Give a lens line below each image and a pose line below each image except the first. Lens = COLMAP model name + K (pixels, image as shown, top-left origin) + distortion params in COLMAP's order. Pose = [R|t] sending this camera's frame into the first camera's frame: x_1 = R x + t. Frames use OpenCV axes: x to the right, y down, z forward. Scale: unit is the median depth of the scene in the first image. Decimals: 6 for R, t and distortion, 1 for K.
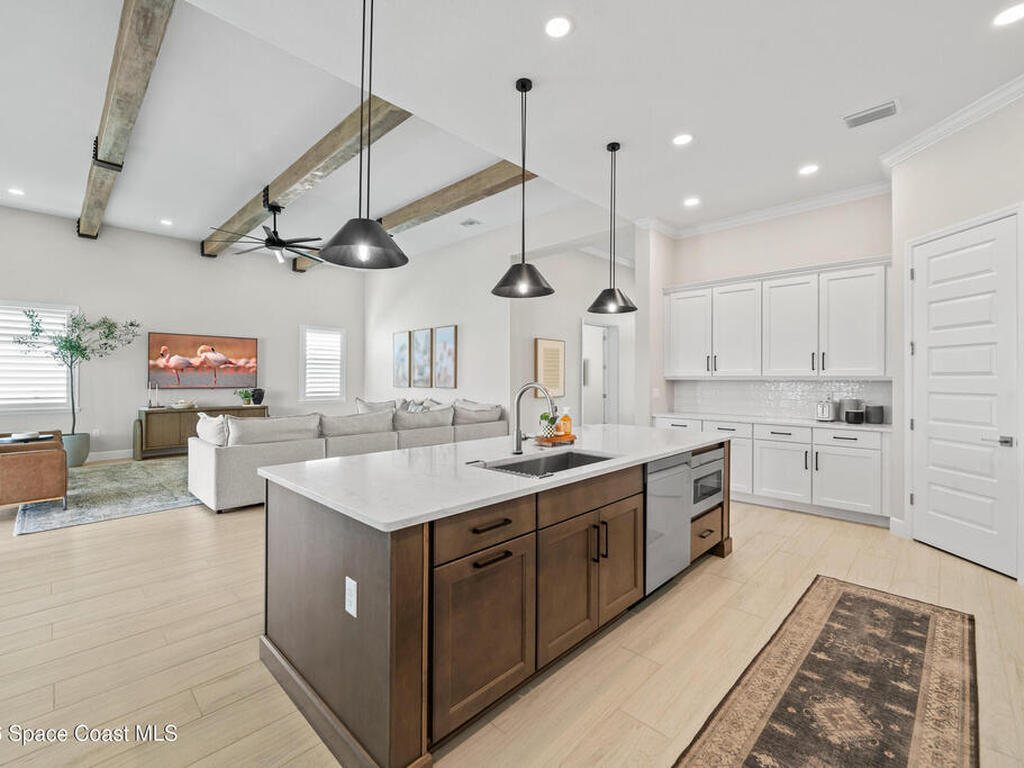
lens RADIAL K [[453.7, 0, 518.5], [0, 453.7, 379.7], [0, 0, 1]] dist [-0.004992, 0.000015]
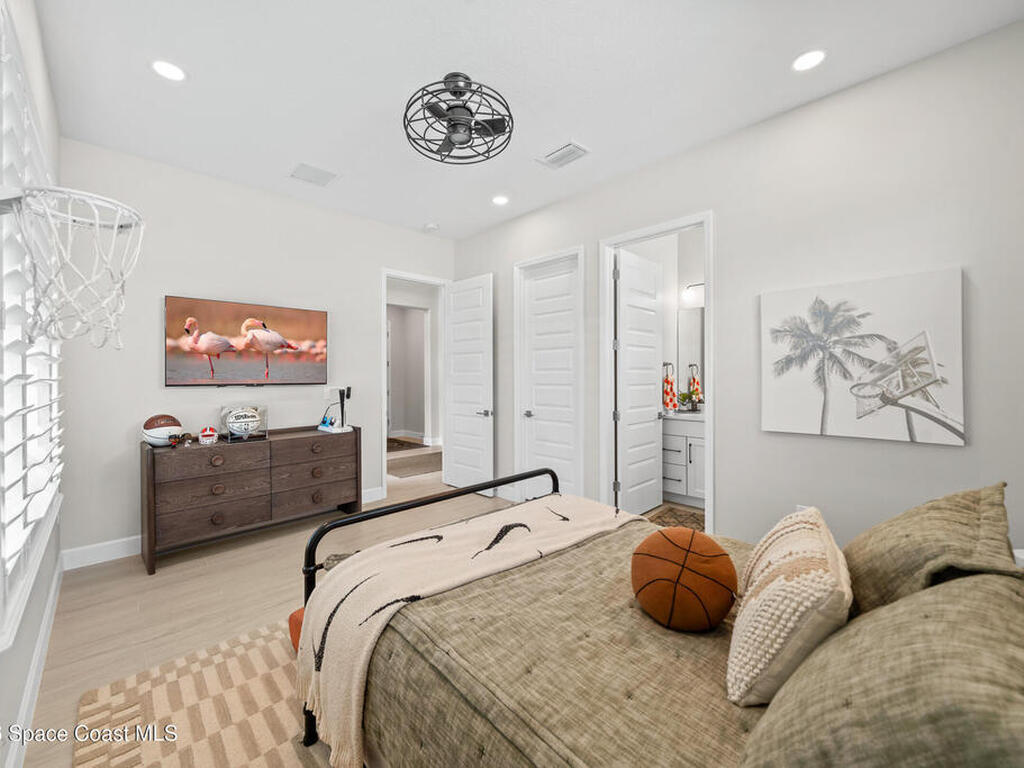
lens RADIAL K [[419.4, 0, 510.4], [0, 419.4, 375.9], [0, 0, 1]] dist [-0.003878, -0.000138]
pose [[0.999556, 0.004573, -0.029436, -0.304871], [-0.004522, 0.999988, 0.001803, 0.004063], [0.029444, -0.001669, 0.999565, 0.409609]]
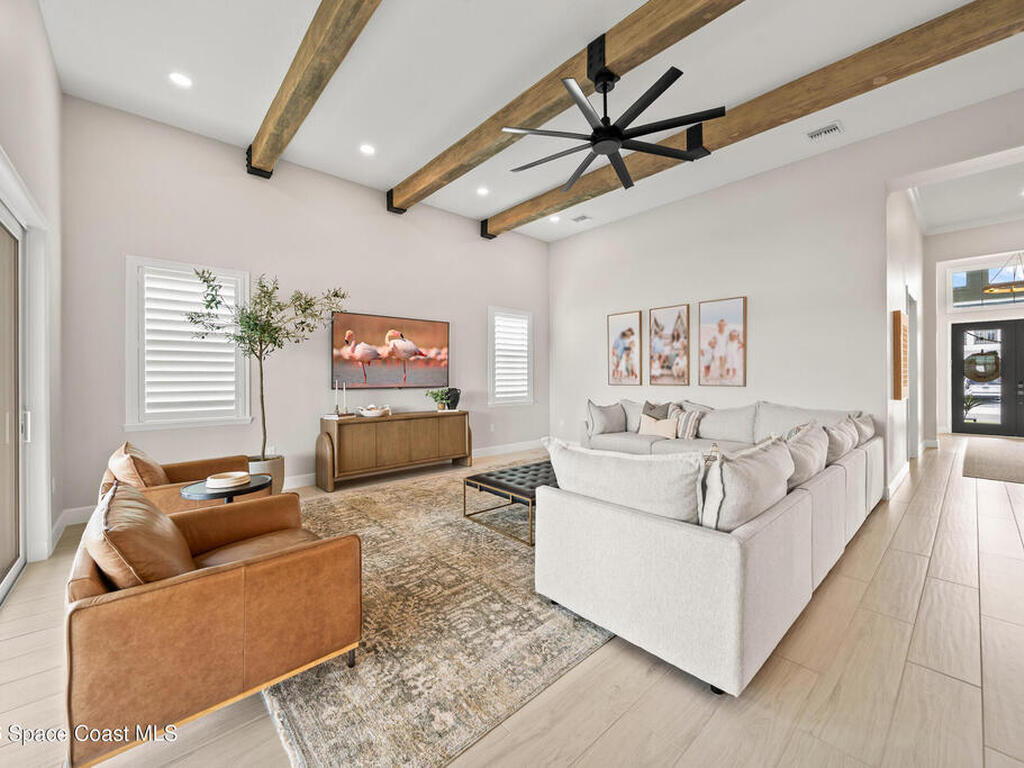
lens RADIAL K [[419.4, 0, 511.2], [0, 419.4, 376.4], [0, 0, 1]] dist [-0.003878, -0.000138]
pose [[0.996921, -0.004519, -0.078279, -0.451639], [0.004565, 0.999989, 0.000407, 0.000821], [0.078277, -0.000763, 0.996931, 0.331868]]
